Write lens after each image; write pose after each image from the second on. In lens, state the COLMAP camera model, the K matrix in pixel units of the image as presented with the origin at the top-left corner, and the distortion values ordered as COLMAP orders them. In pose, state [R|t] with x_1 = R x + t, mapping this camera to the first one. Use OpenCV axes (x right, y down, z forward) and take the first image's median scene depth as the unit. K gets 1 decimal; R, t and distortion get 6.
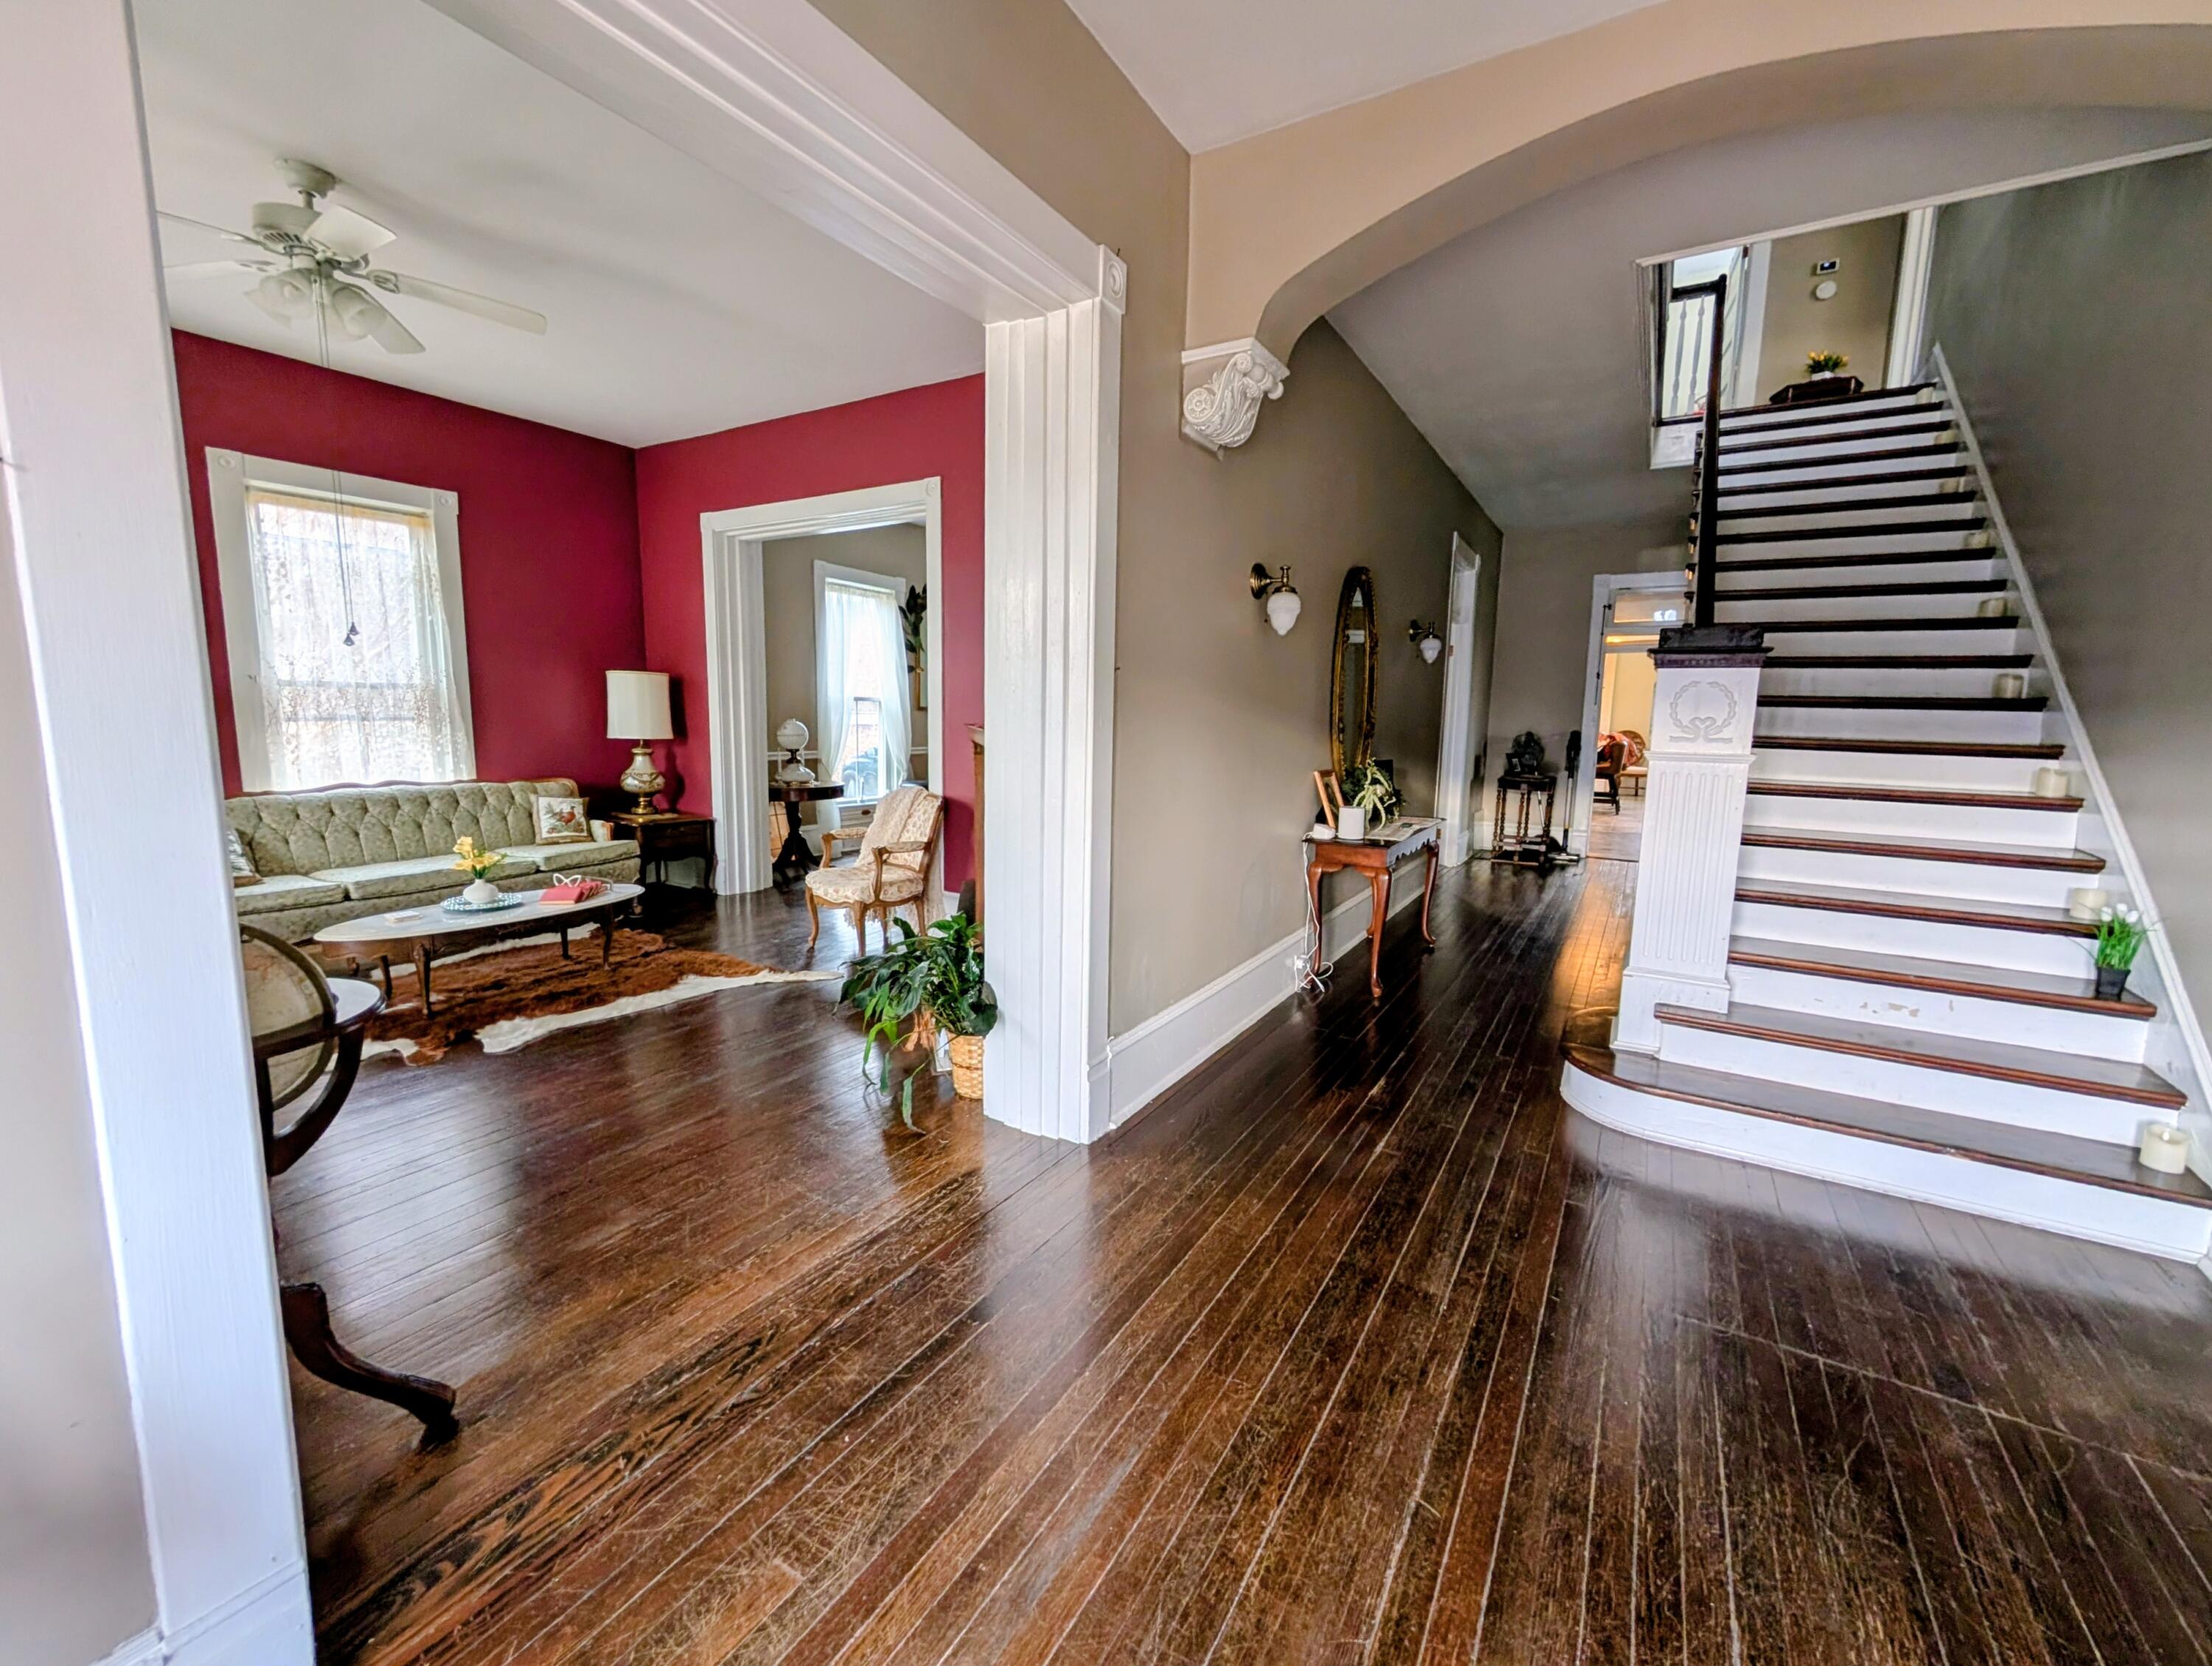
lens RADIAL K [[916.5, 0, 1112.0], [0, 916.5, 835.4], [0, 0, 1]] dist [0.001084, 0.000221]
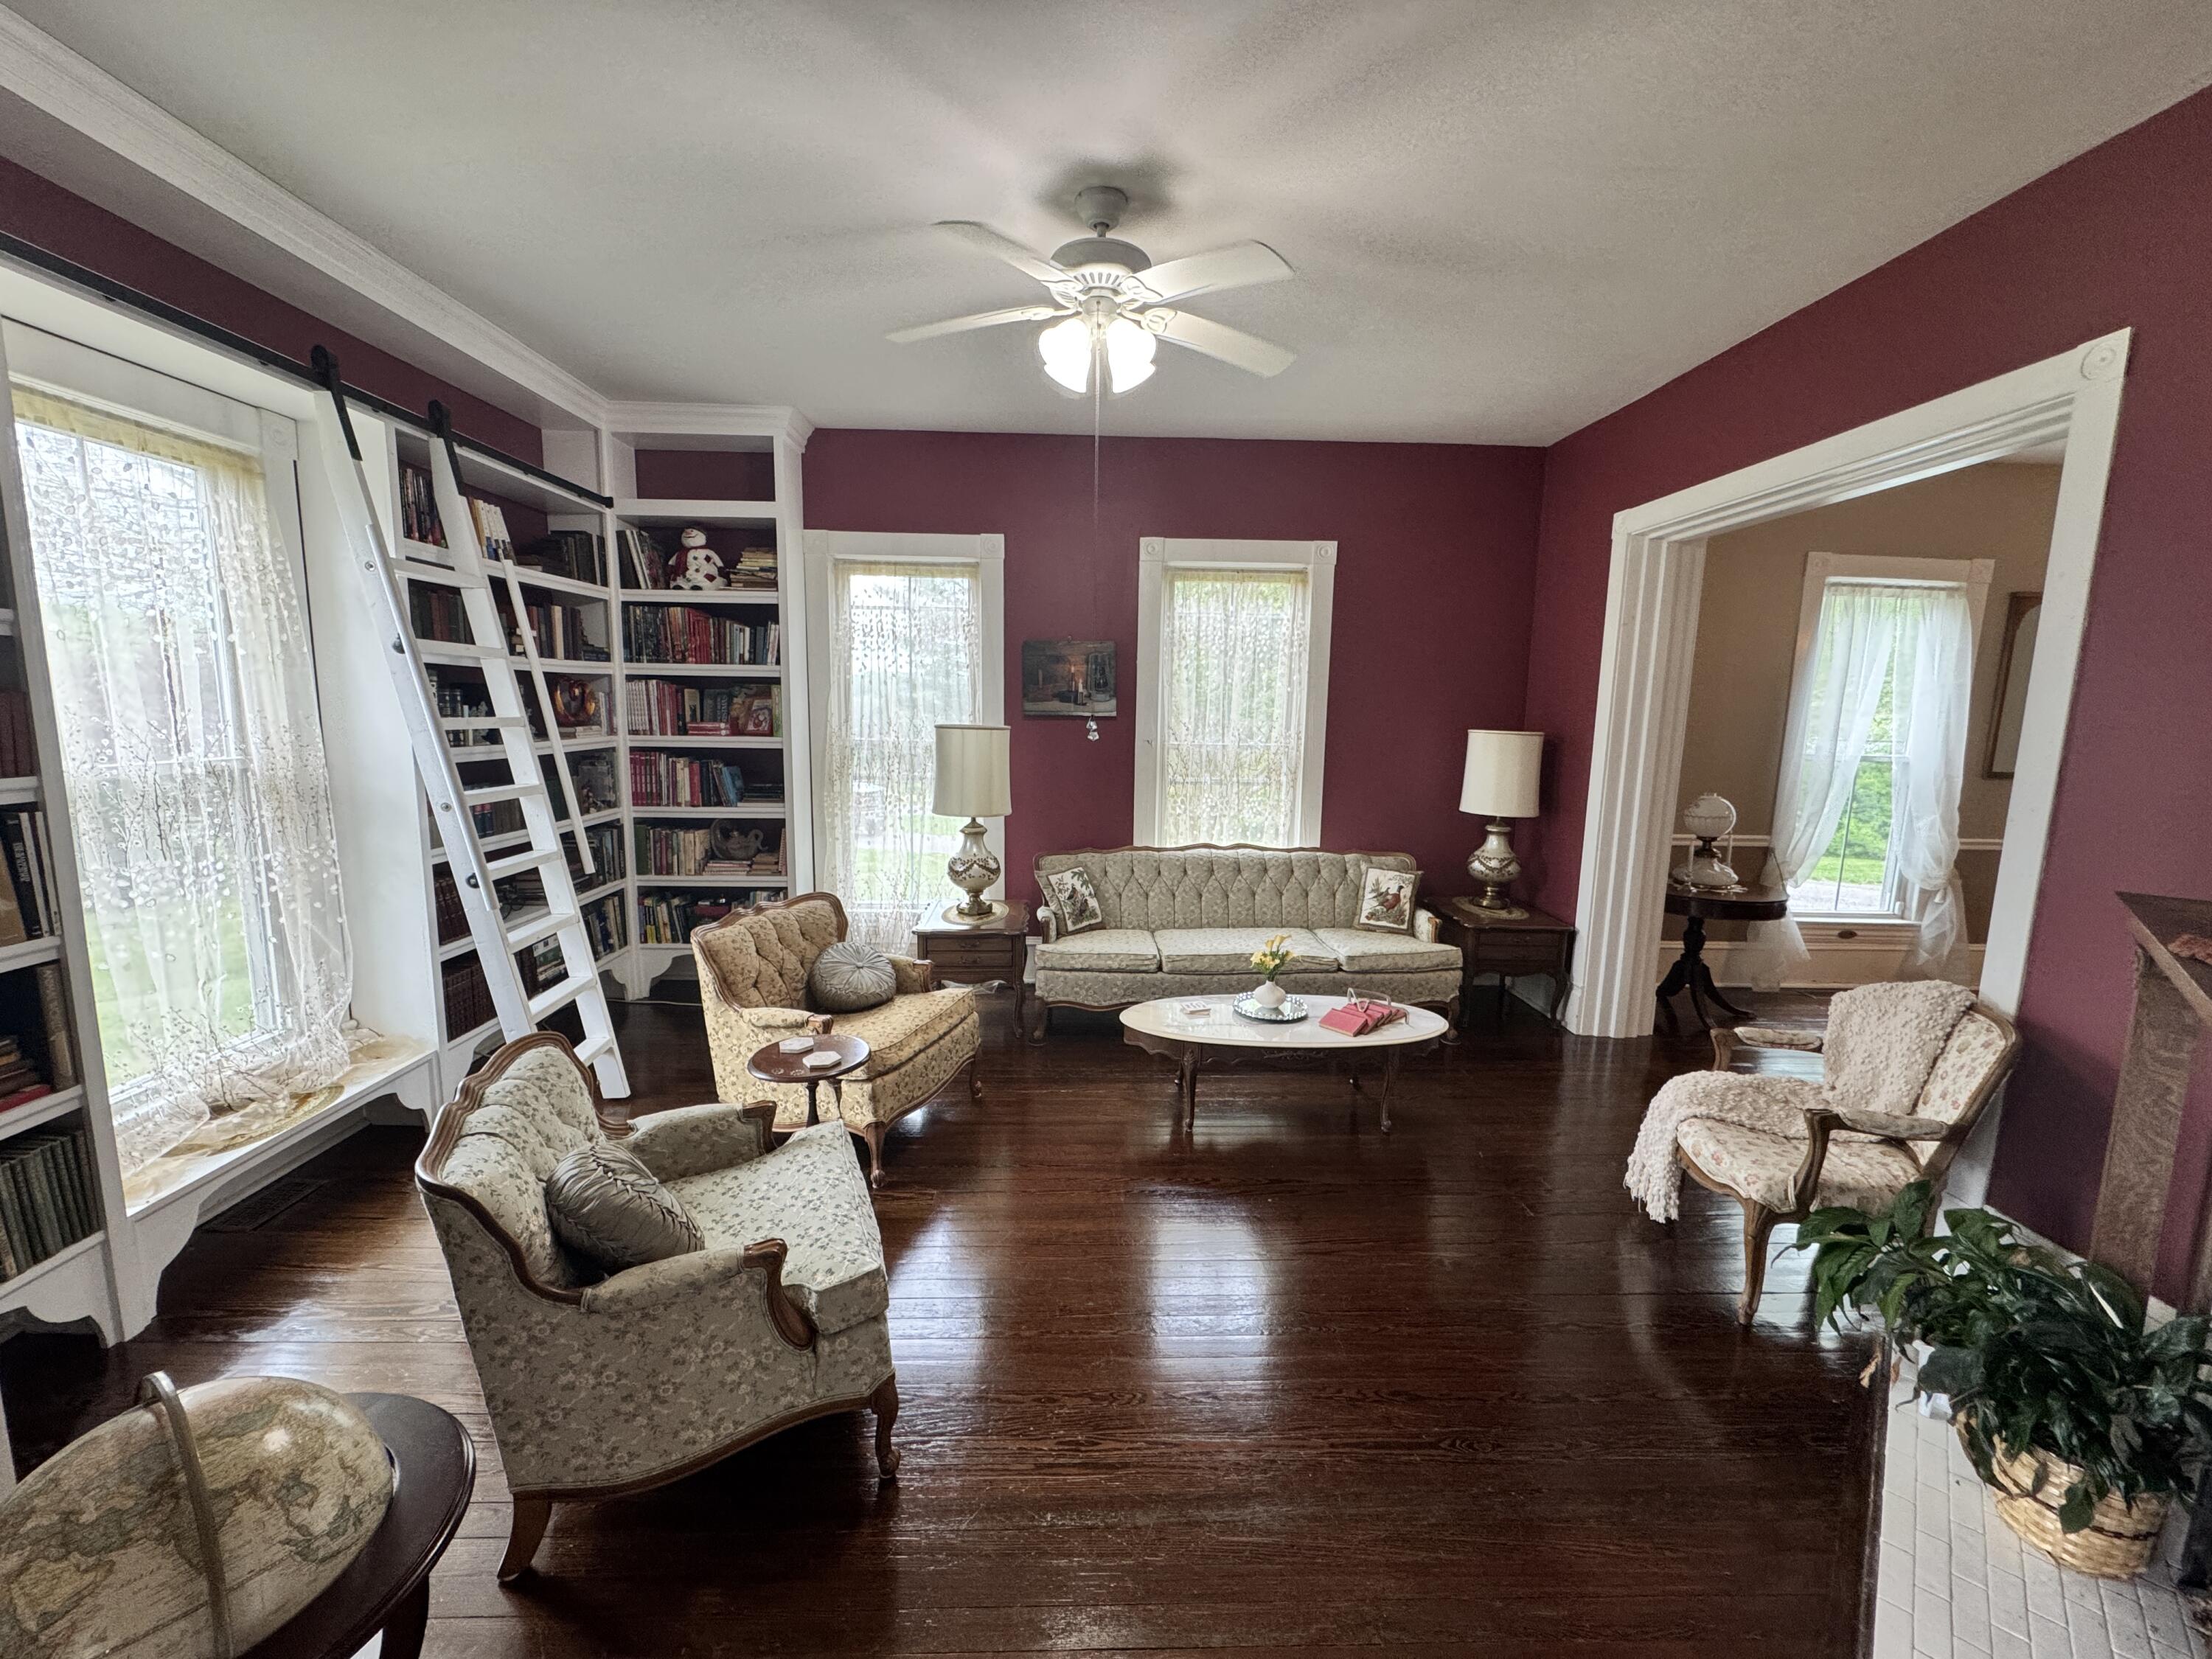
lens RADIAL K [[879.6, 0, 1103.4], [0, 879.6, 835.2], [0, 0, 1]] dist [-0.001958, -0.000325]
pose [[0.541243, 0.112625, -0.833290, -0.064274], [-0.121467, 0.991068, 0.055055, -0.090777], [0.832047, 0.071419, 0.550088, 0.308311]]
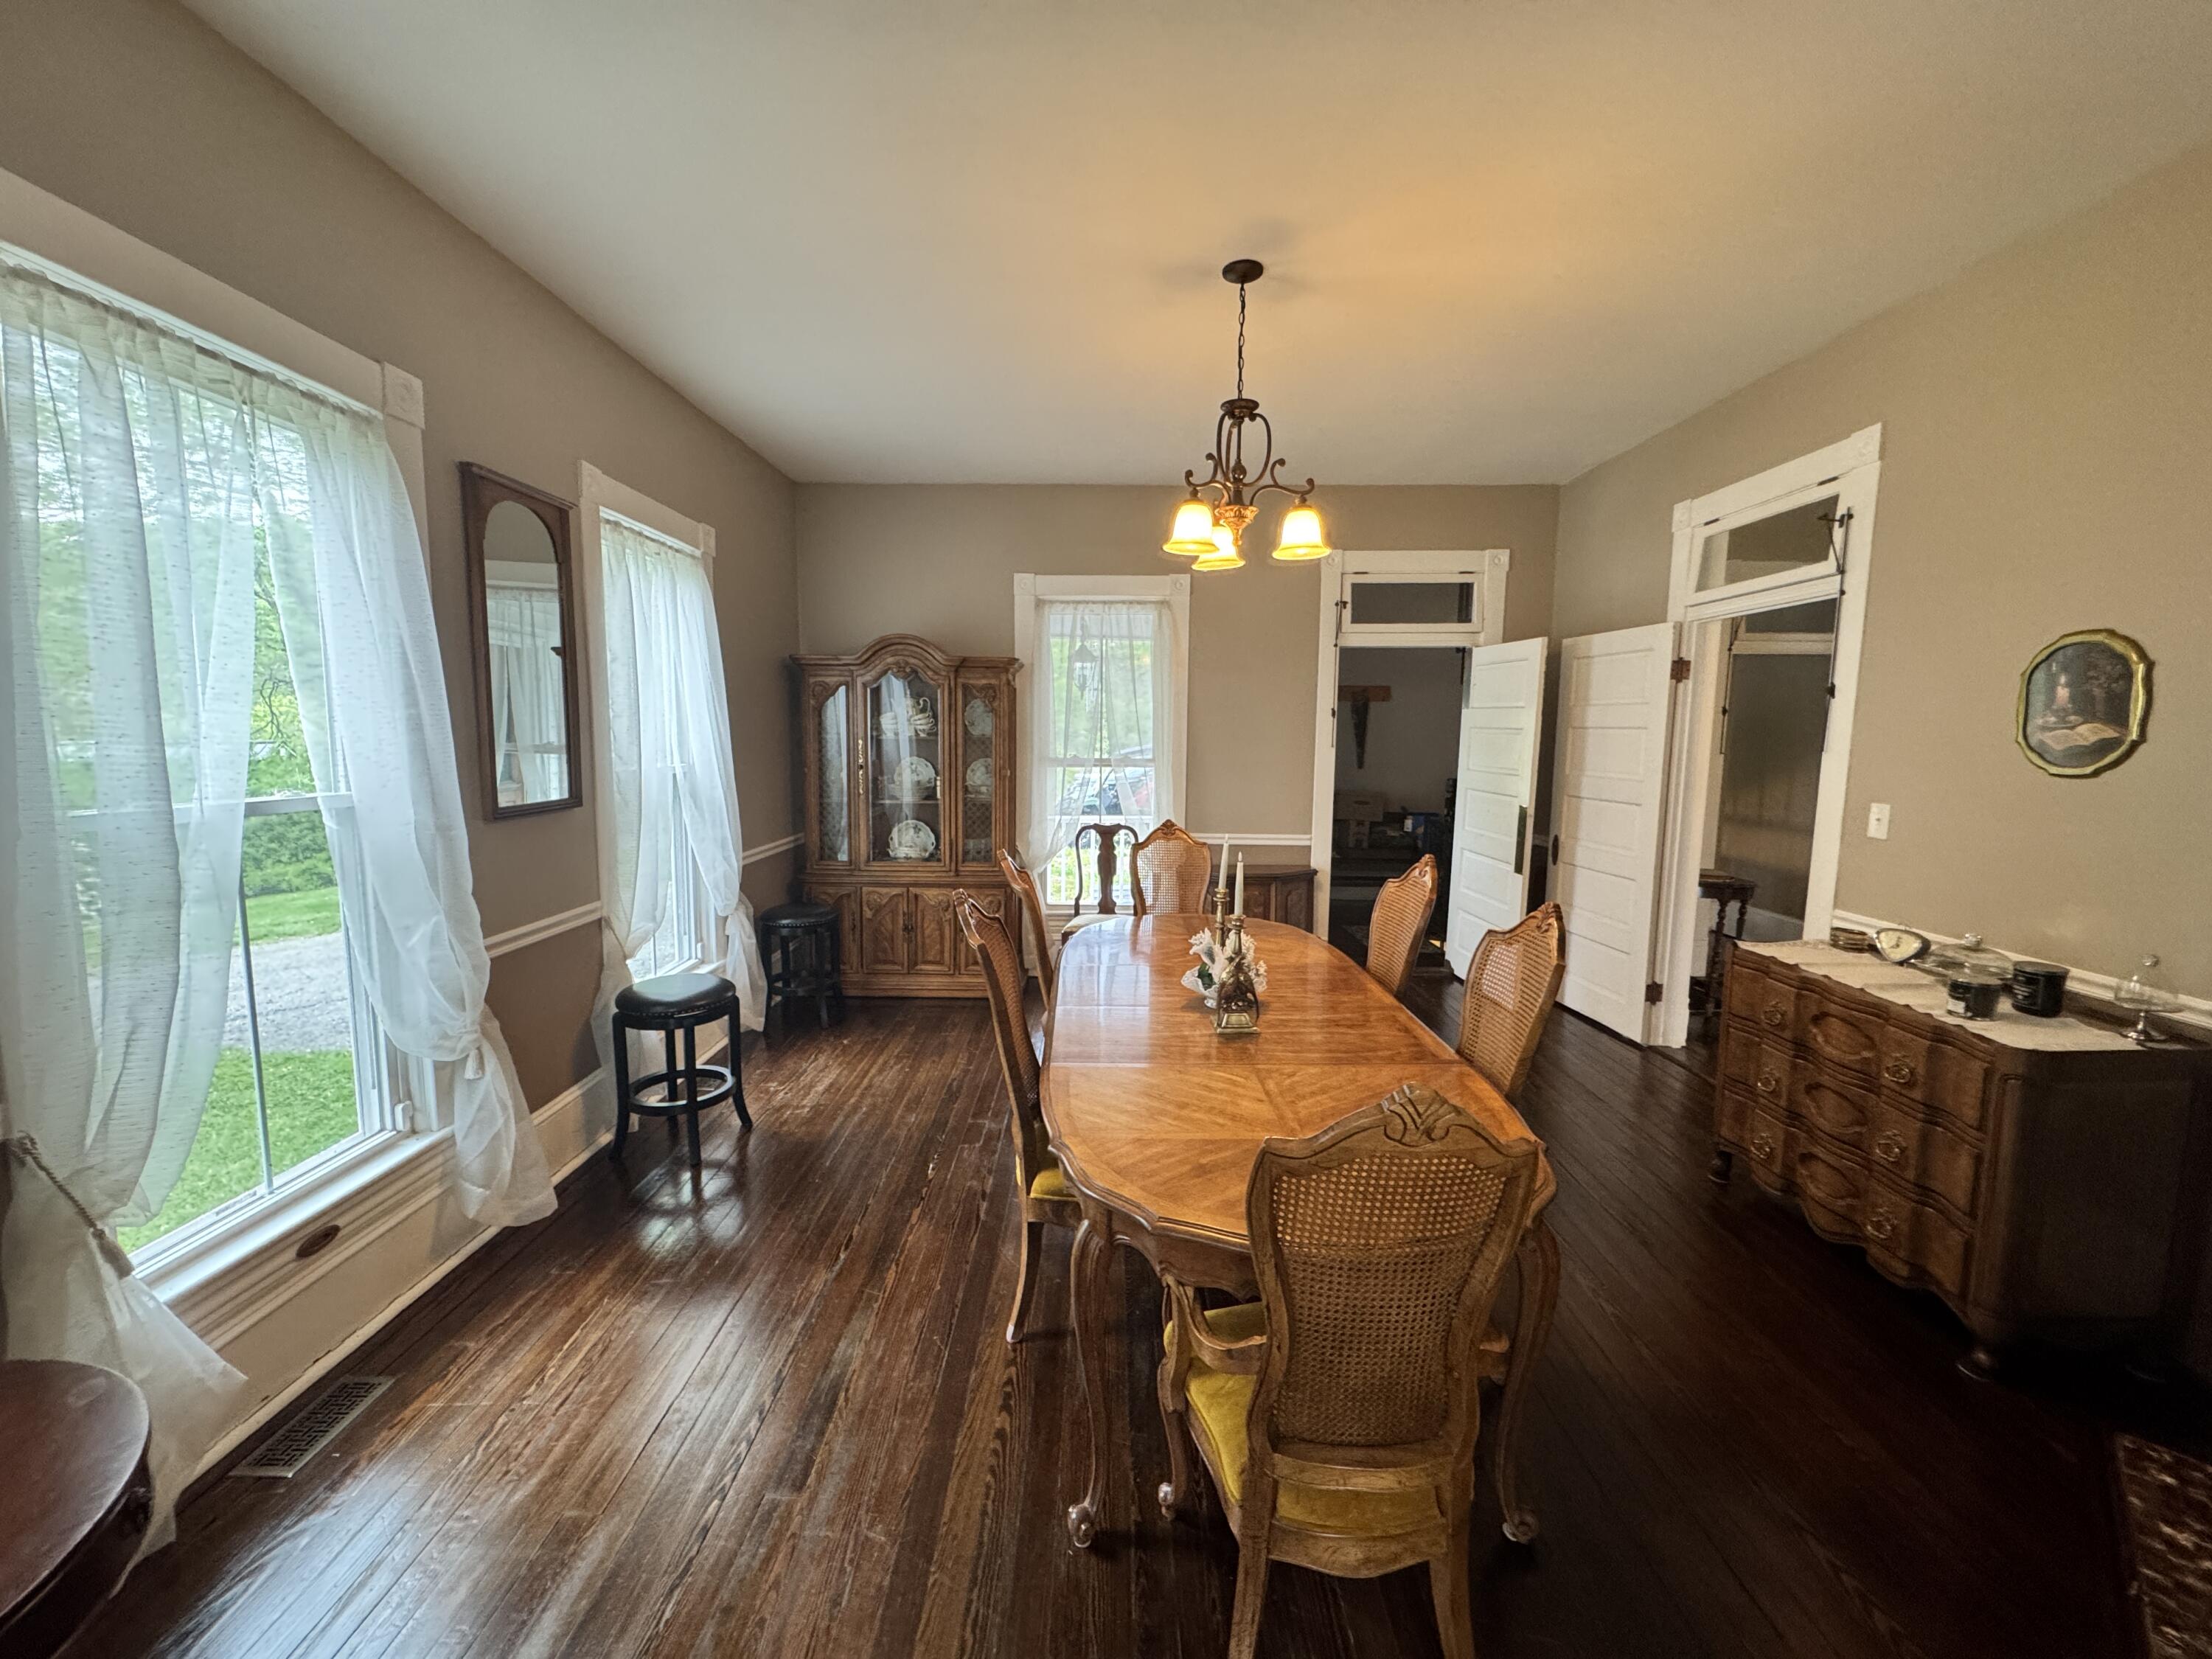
lens RADIAL K [[879.6, 0, 1103.4], [0, 879.6, 835.2], [0, 0, 1]] dist [-0.001958, -0.000325]
pose [[0.858430, -0.065990, 0.508669, -0.280213], [0.069176, 0.997524, 0.012668, -0.181106], [-0.508245, 0.024313, 0.860869, 0.949581]]
